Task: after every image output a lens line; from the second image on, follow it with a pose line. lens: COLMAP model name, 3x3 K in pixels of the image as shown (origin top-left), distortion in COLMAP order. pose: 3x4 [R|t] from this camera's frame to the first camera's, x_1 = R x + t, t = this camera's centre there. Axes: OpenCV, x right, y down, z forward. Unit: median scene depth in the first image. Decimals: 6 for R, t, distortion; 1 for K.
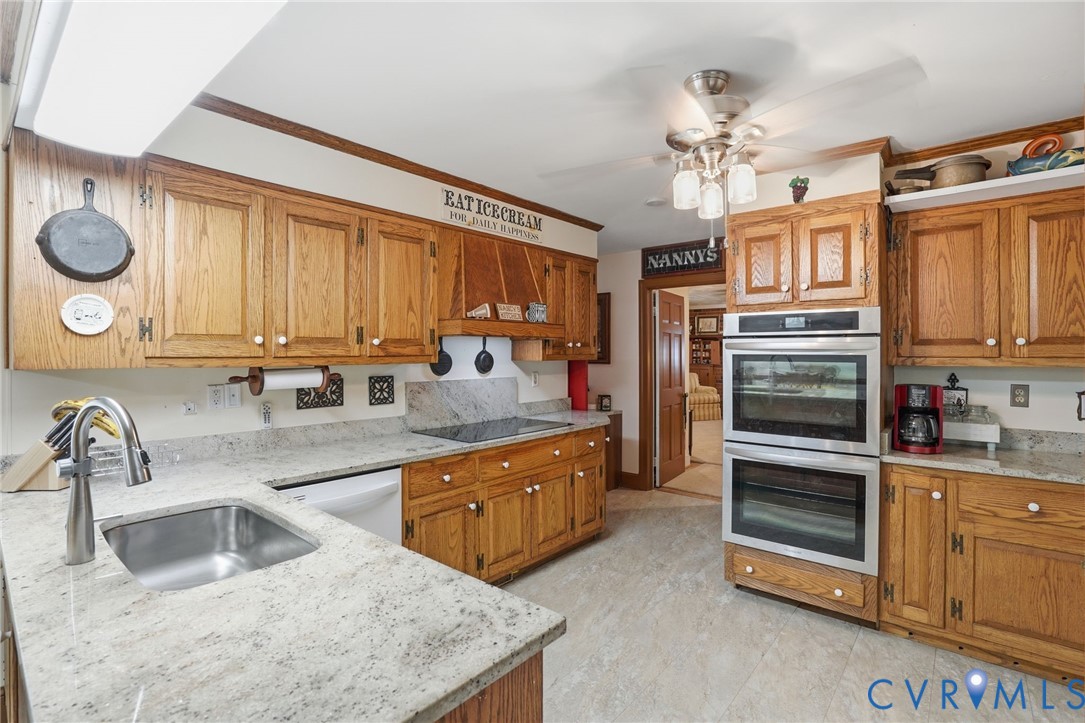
lens RADIAL K [[517.0, 0, 542.5], [0, 517.0, 361.5], [0, 0, 1]] dist [-0.028785, -0.000087]
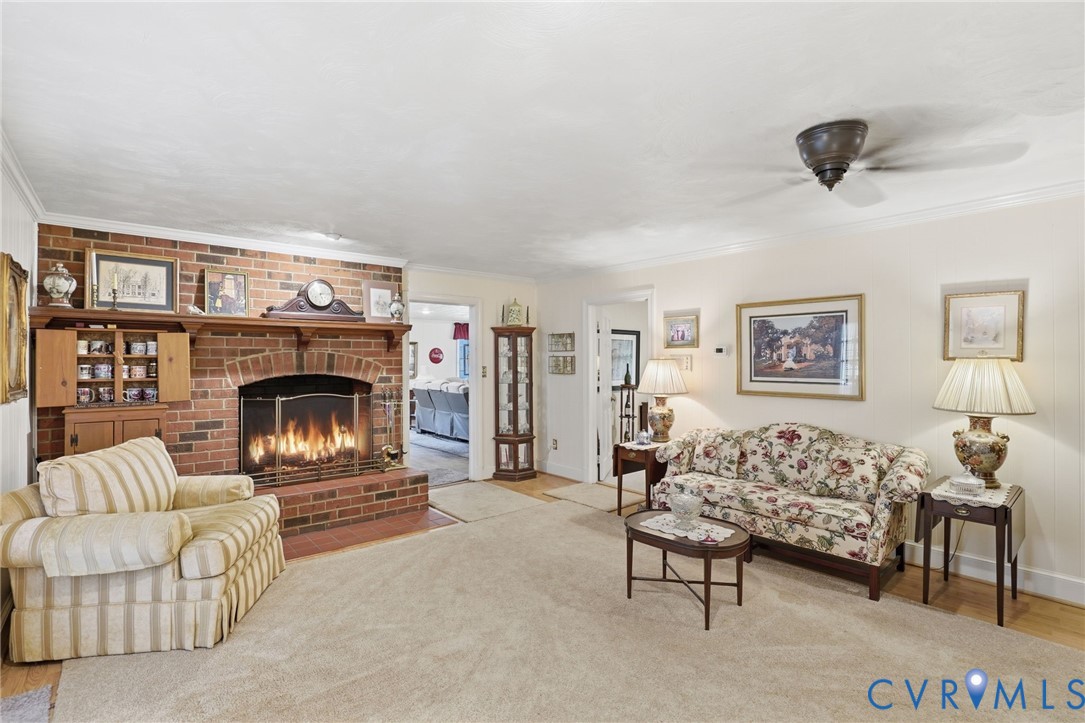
lens RADIAL K [[534.9, 0, 542.5], [0, 534.9, 361.5], [0, 0, 1]] dist [-0.004801, -0.000509]
pose [[0.190426, 0.003258, 0.981696, 0.133955], [0.016348, 0.999845, -0.006489, -0.058281], [-0.981565, 0.017285, 0.190344, 2.772141]]
